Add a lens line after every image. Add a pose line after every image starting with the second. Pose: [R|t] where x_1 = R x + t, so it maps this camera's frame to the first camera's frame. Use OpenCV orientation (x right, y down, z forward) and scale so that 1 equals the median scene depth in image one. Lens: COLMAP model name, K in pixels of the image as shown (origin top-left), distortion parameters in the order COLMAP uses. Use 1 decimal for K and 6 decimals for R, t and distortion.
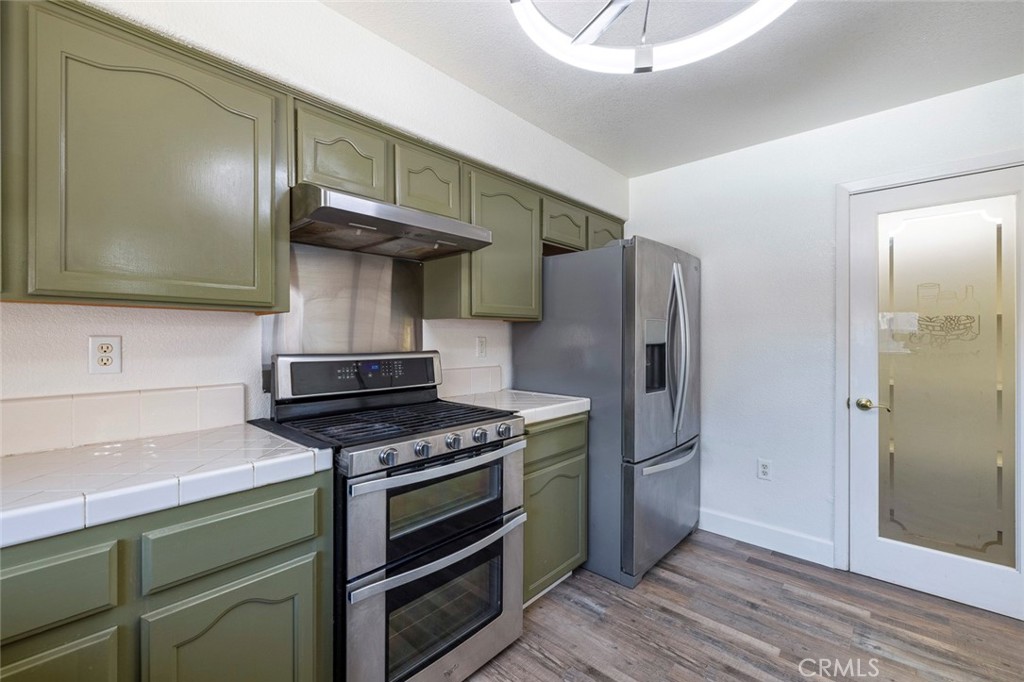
lens RADIAL K [[434.7, 0, 512.8], [0, 434.7, 331.8], [0, 0, 1]] dist [-0.001702, -0.000055]
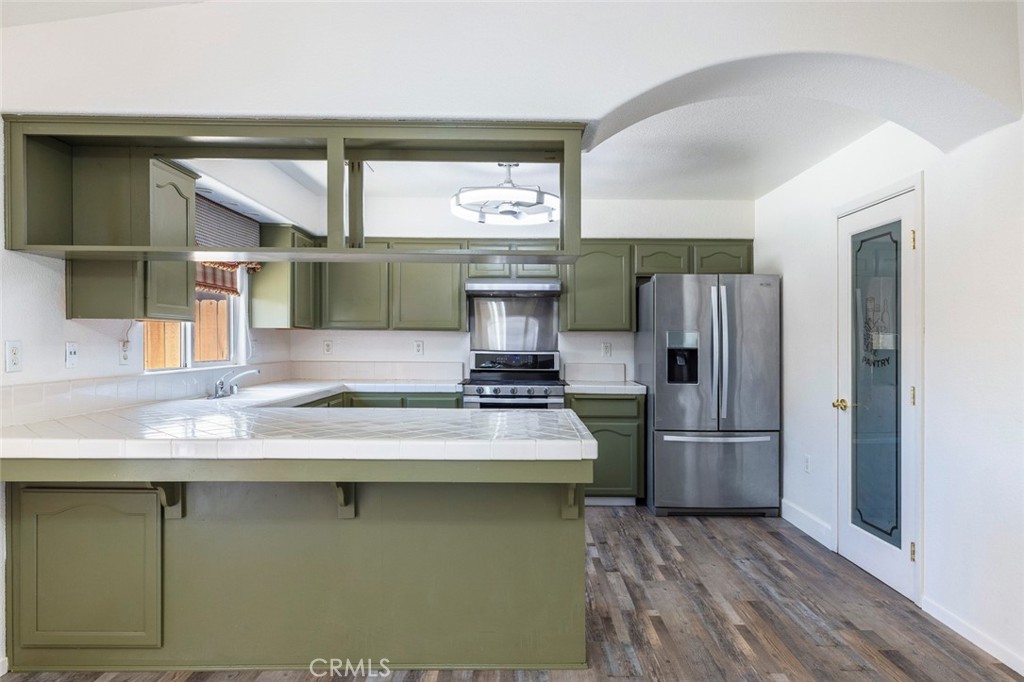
lens RADIAL K [[593.0, 0, 512.0], [0, 593.0, 341.0], [0, 0, 1]] dist [0.004356, -0.000875]
pose [[0.673210, 0.001722, -0.739450, 1.593959], [0.000304, 0.999997, 0.002606, -0.001494], [0.739452, -0.001979, 0.673207, -0.779153]]
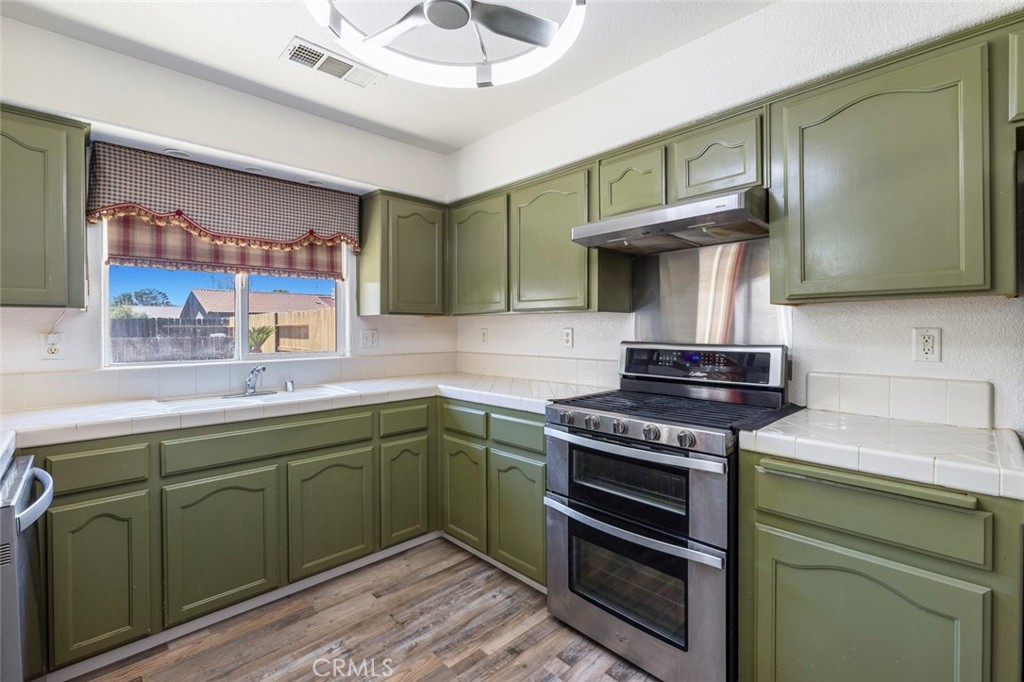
lens RADIAL K [[448.3, 0, 524.4], [0, 448.3, 333.8], [0, 0, 1]] dist [-0.001915, -0.000437]
pose [[-0.047570, 0.010076, -0.998817, 0.756818], [0.012887, 0.999872, 0.009473, 0.008558], [0.998785, -0.012422, -0.047694, 0.638873]]
